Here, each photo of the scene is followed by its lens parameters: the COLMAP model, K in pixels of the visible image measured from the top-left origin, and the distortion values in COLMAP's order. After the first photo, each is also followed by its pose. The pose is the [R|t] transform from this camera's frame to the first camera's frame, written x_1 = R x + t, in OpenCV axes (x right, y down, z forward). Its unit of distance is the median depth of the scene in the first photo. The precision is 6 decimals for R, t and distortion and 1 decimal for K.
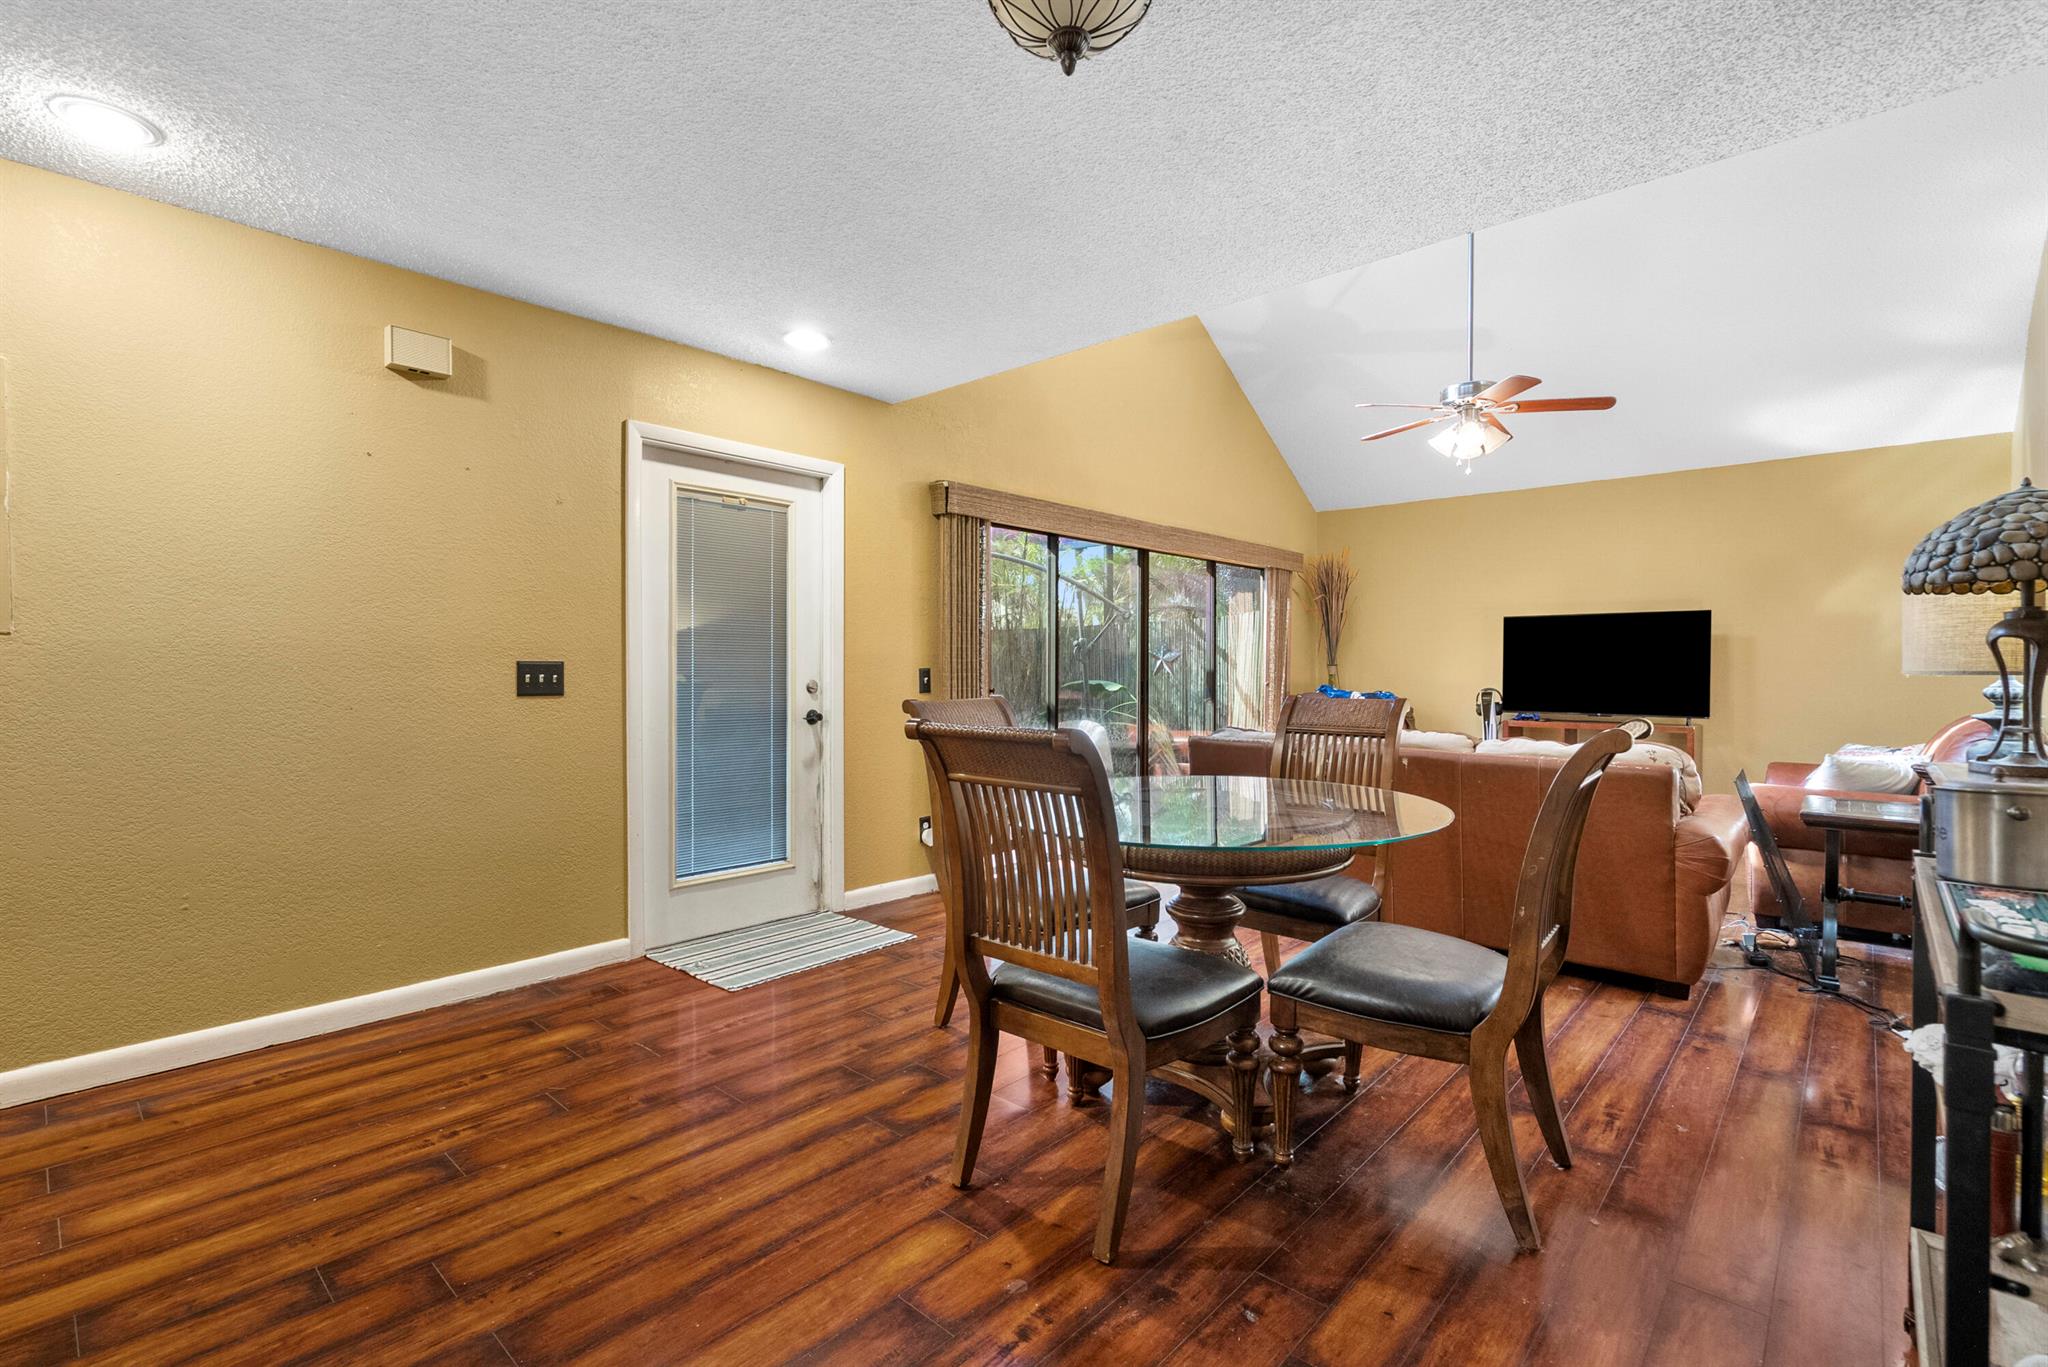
lens RADIAL K [[933.8, 0, 1025.0], [0, 933.8, 666.1], [0, 0, 1]] dist [0.000391, 0.000400]
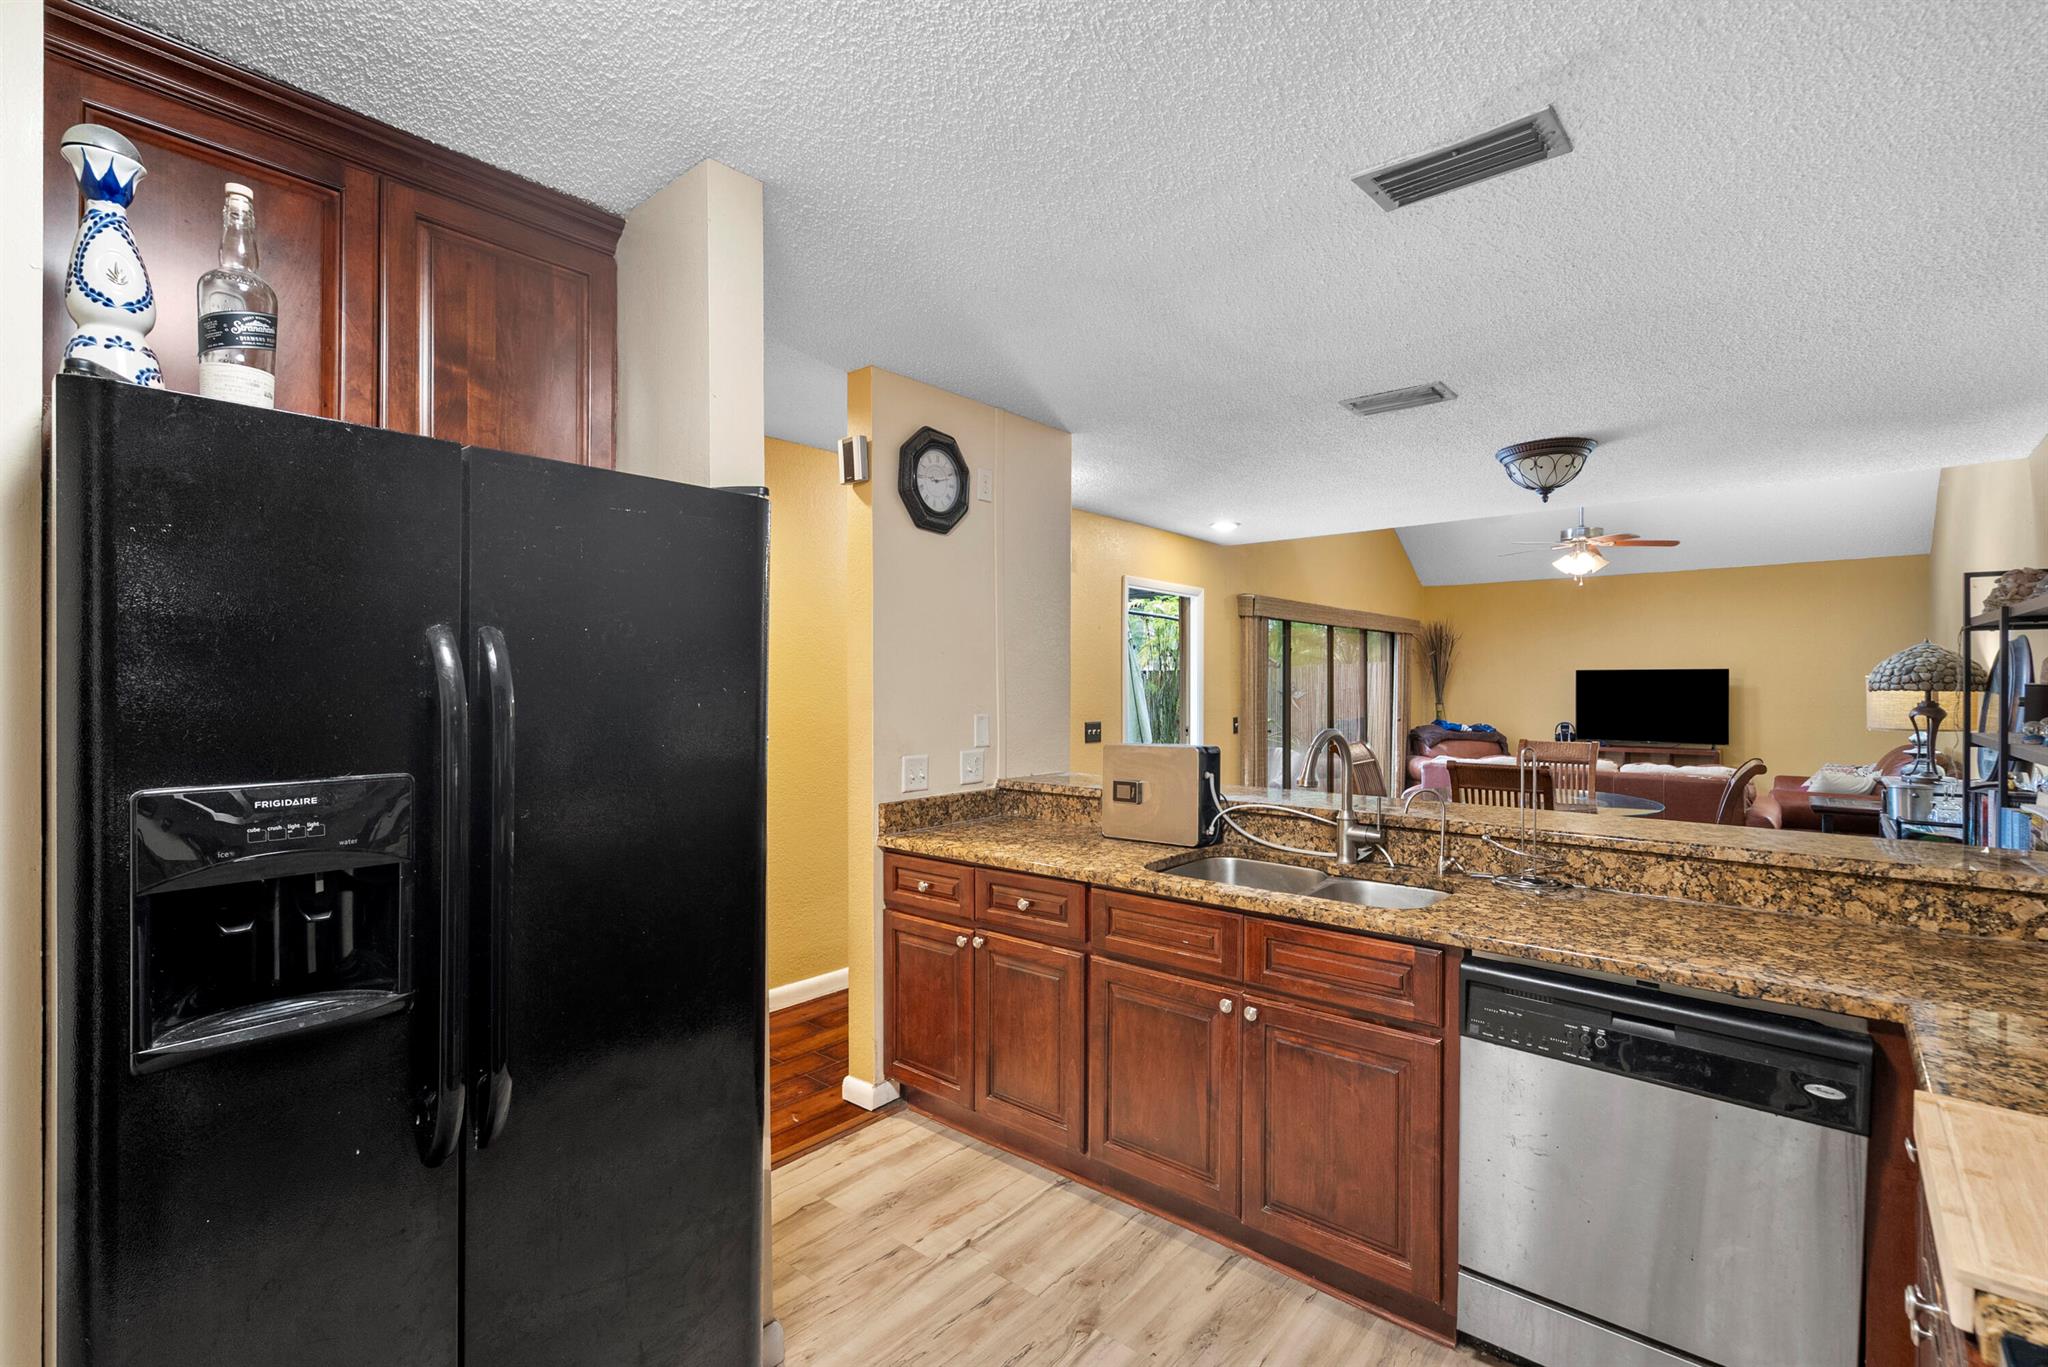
lens RADIAL K [[931.6, 0, 1016.8], [0, 931.6, 680.9], [0, 0, 1]] dist [-0.002735, -0.000151]
pose [[0.999634, -0.003347, 0.026842, -0.908773], [0.003360, 0.999994, -0.000452, -0.103307], [-0.026841, 0.000542, 0.999640, -0.912212]]
